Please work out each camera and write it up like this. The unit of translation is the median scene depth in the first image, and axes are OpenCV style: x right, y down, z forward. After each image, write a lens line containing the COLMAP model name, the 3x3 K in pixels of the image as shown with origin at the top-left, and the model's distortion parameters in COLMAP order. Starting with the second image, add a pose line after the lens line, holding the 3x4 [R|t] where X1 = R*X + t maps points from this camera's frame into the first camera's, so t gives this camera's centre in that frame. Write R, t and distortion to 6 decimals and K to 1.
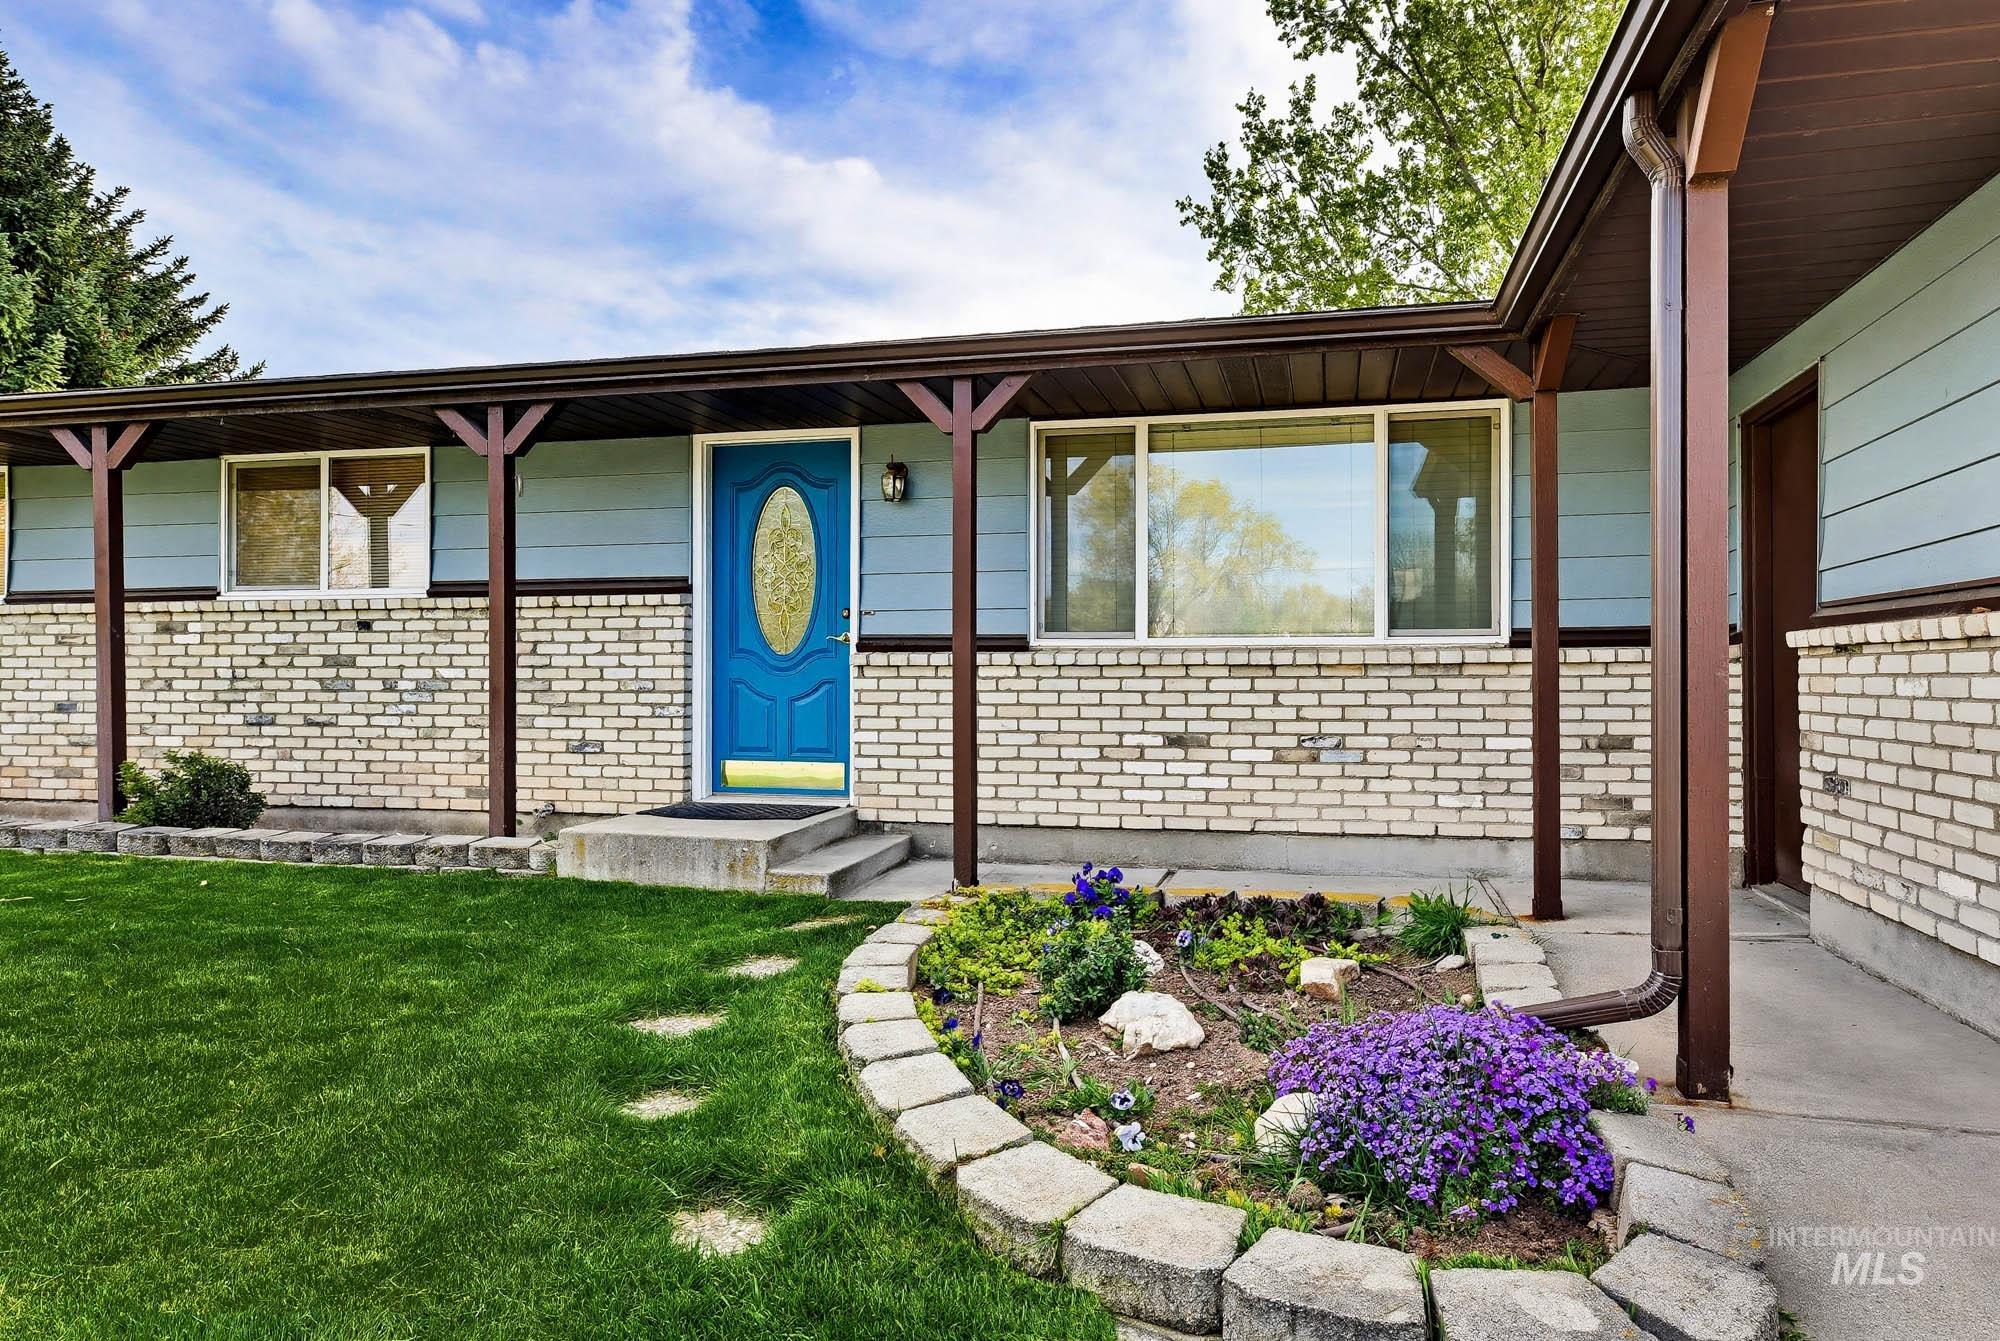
lens RADIAL K [[1132.4, 0, 1089.0], [0, 1132.4, 666.1], [0, 0, 1]] dist [0.001472, 0.003422]
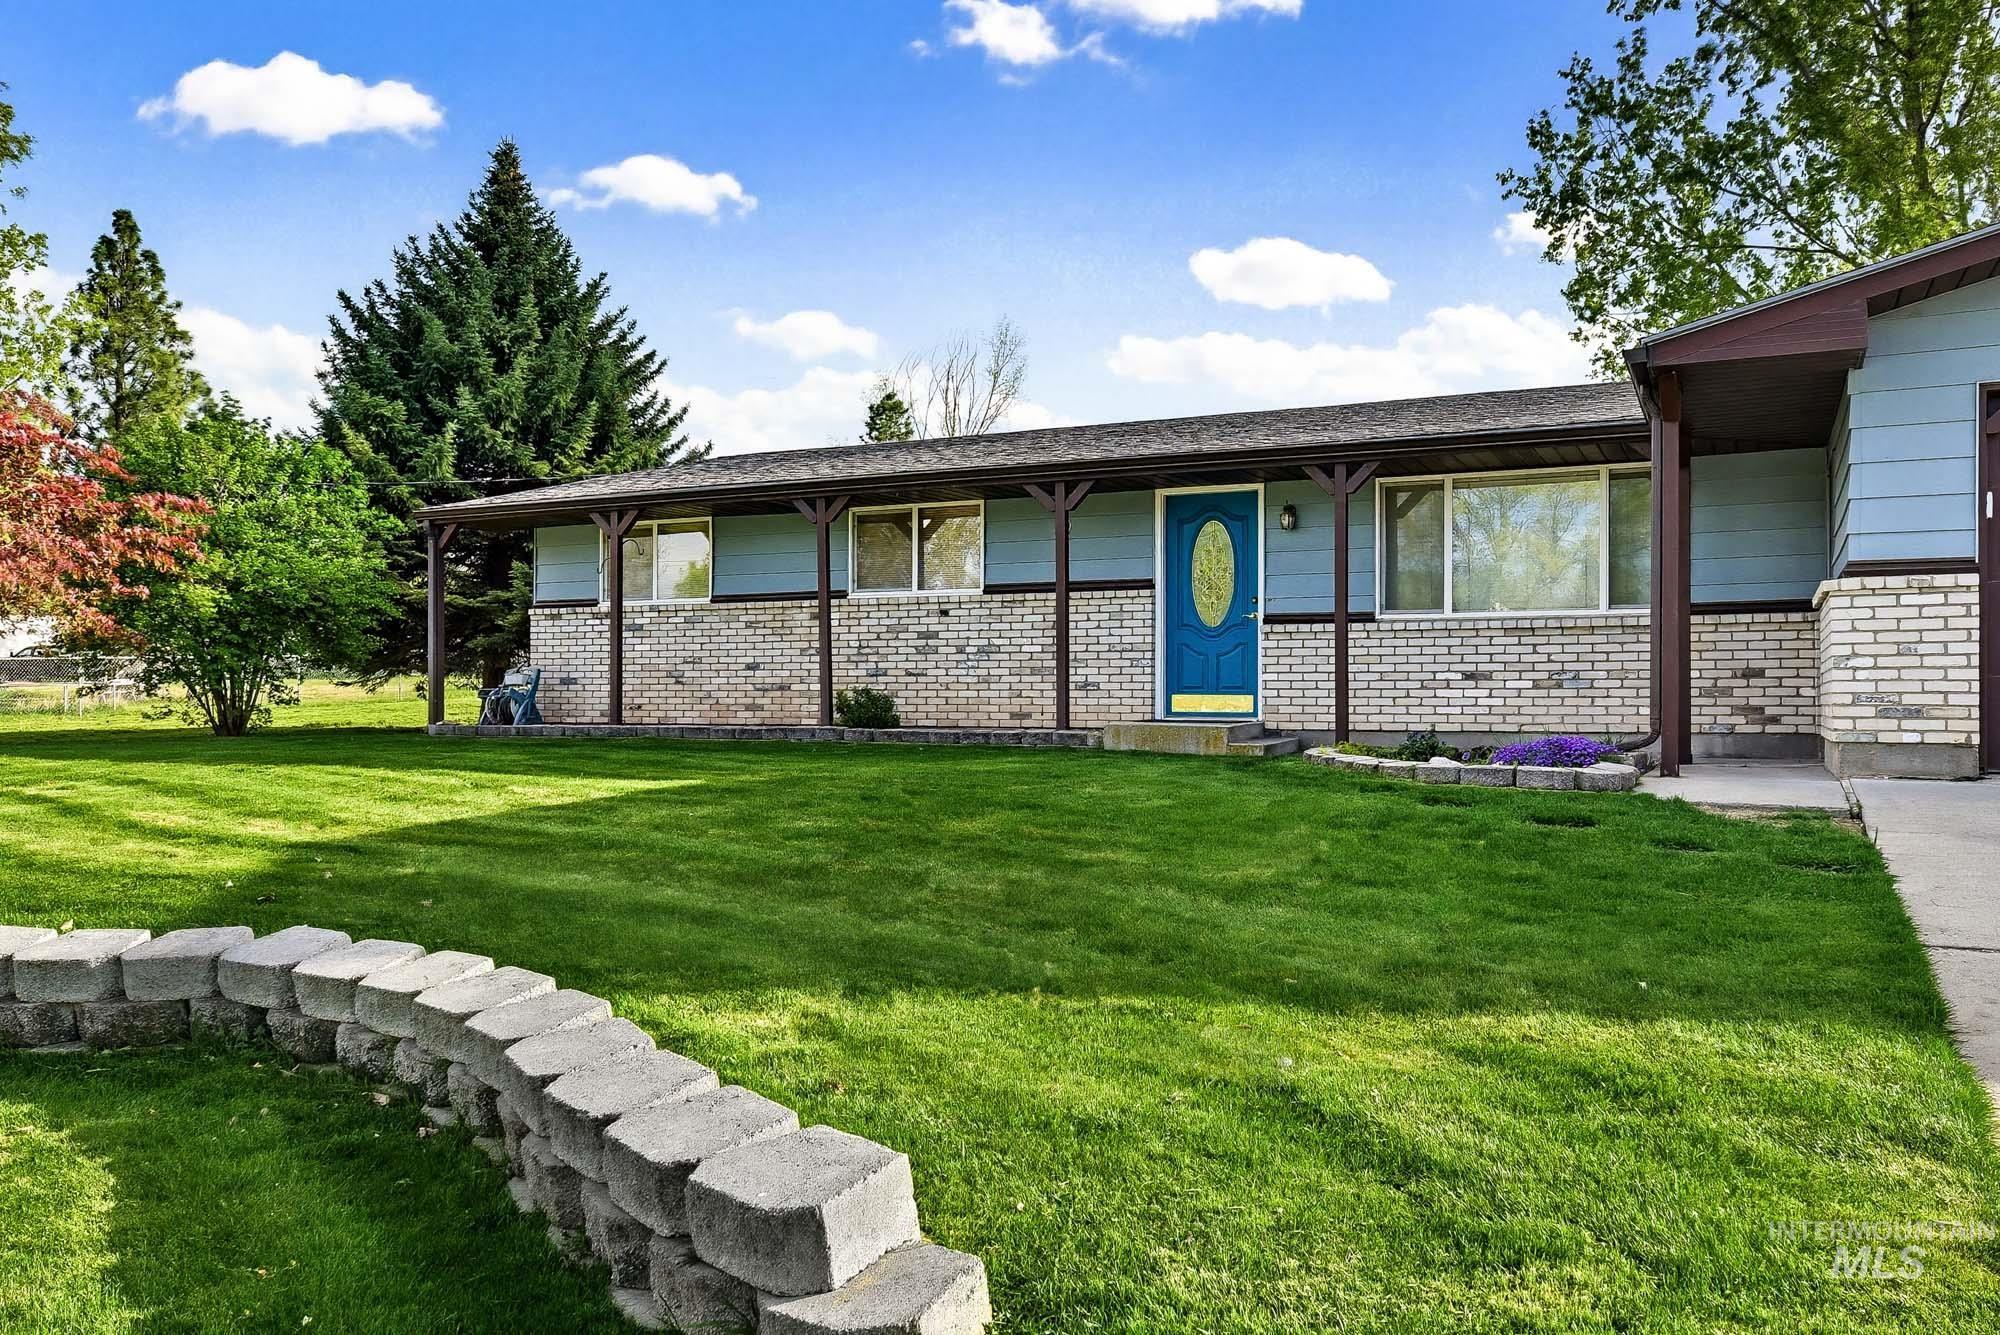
lens RADIAL K [[1548.2, 0, 1002.2], [0, 1548.2, 686.8], [0, 0, 1]] dist [-0.003805, 0.002136]
pose [[0.969642, -0.000014, -0.244528, -0.027252], [-0.000430, 0.999998, -0.001761, 0.077391], [0.244528, 0.001813, 0.969641, -1.170768]]
